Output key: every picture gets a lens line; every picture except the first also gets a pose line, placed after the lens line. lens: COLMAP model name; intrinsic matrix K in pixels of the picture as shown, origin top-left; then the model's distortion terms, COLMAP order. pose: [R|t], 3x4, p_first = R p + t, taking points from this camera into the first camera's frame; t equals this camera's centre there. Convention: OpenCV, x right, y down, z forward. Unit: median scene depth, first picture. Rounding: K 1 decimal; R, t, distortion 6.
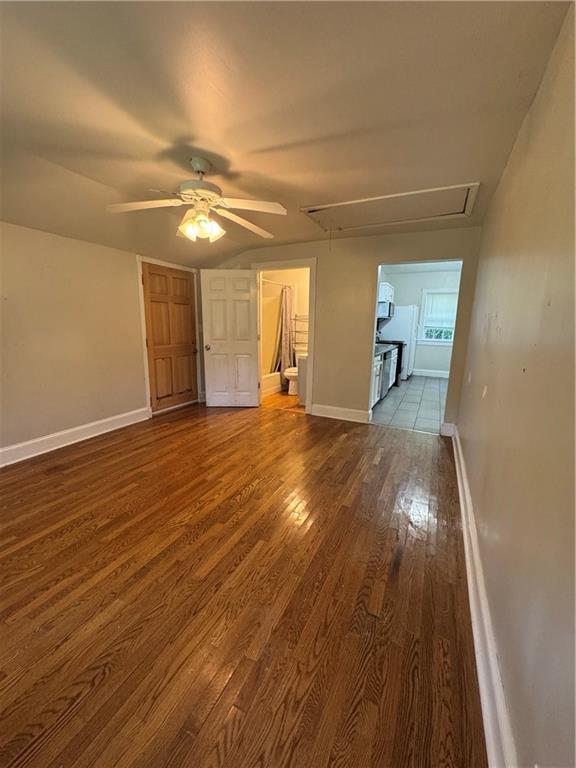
lens RADIAL K [[306.0, 0, 287.3], [0, 306.0, 382.9], [0, 0, 1]] dist [-0.001405, 0.000131]
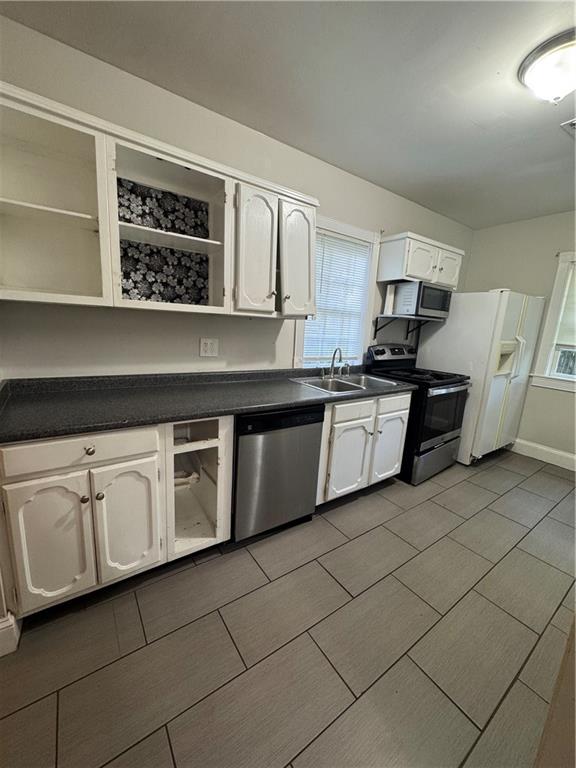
lens RADIAL K [[306.0, 0, 289.2], [0, 306.0, 381.4], [0, 0, 1]] dist [-0.001405, 0.000131]
pose [[0.873147, 0.121289, -0.472126, 1.067162], [-0.129588, 0.991454, 0.015044, -0.297782], [0.469916, 0.048046, 0.881403, 1.478333]]
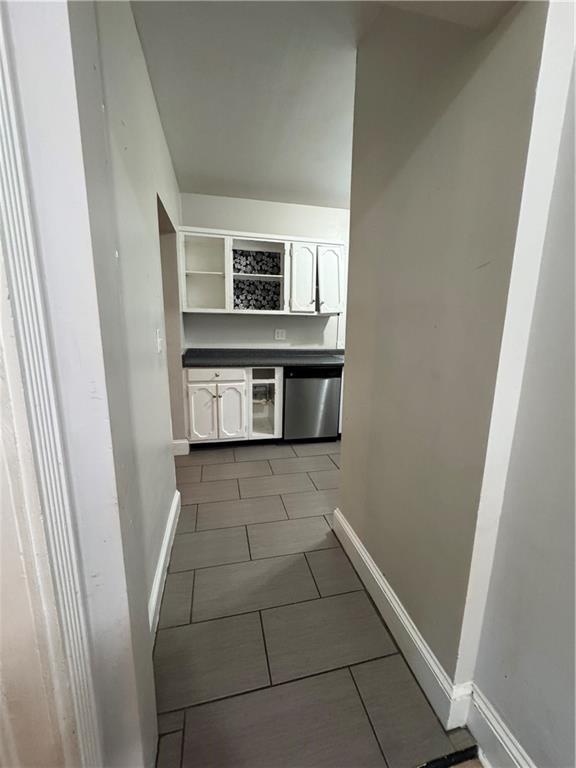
lens RADIAL K [[306.0, 0, 289.7], [0, 306.0, 379.2], [0, 0, 1]] dist [-0.001405, 0.000131]
pose [[0.635366, 0.130930, -0.761030, 1.692533], [-0.148522, 0.987841, 0.045954, -0.203564], [0.757793, 0.083833, 0.647087, 1.197892]]
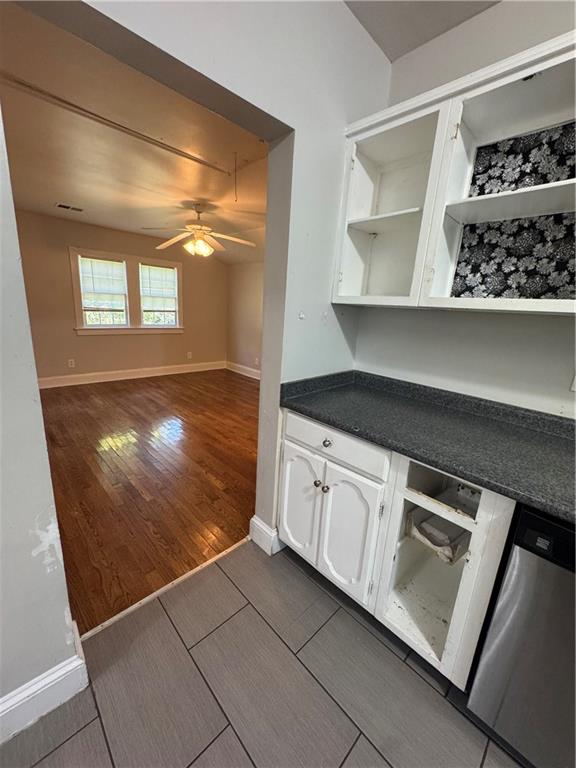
lens RADIAL K [[306.0, 0, 286.6], [0, 306.0, 381.4], [0, 0, 1]] dist [-0.001405, 0.000131]
pose [[-0.337106, 0.189235, -0.922252, 1.045402], [-0.236935, 0.931010, 0.277638, -0.371055], [0.911165, 0.312107, -0.269013, 1.856687]]
